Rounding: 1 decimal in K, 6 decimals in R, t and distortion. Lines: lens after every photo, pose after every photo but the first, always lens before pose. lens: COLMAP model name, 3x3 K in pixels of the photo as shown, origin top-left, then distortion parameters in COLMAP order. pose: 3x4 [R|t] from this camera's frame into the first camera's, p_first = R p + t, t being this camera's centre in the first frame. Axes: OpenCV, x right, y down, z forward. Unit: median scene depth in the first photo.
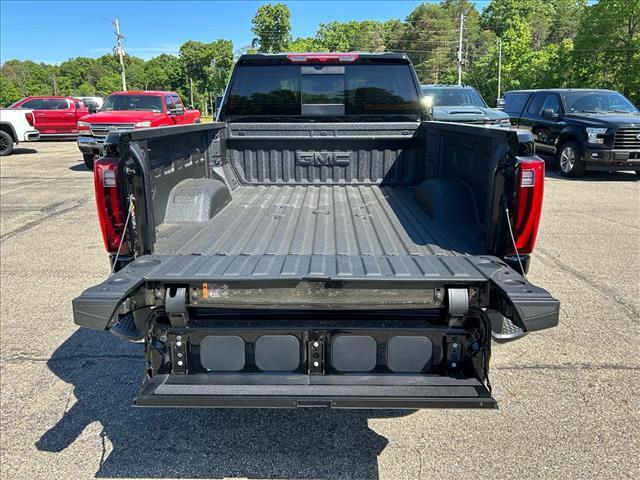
lens RADIAL K [[482.1, 0, 317.5], [0, 482.1, 242.0], [0, 0, 1]] dist [0.040216, -0.047049]
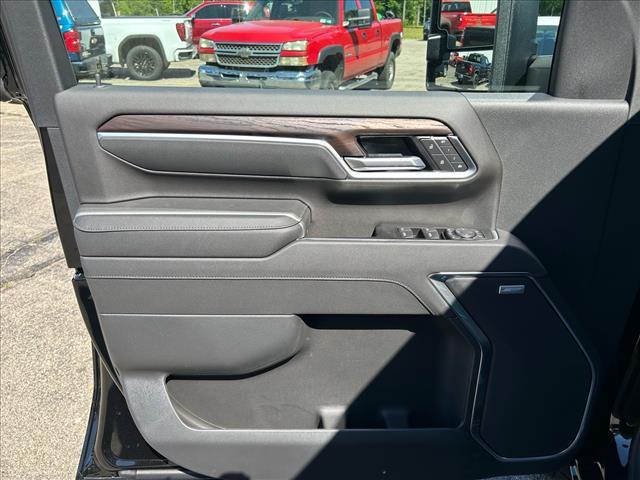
lens RADIAL K [[482.1, 0, 321.2], [0, 482.1, 240.3], [0, 0, 1]] dist [0.040216, -0.047049]
pose [[0.921589, 0.163888, -0.351873, -0.187591], [-0.104794, 0.977885, 0.180992, -0.257199], [0.373754, -0.129926, 0.918383, 0.938407]]
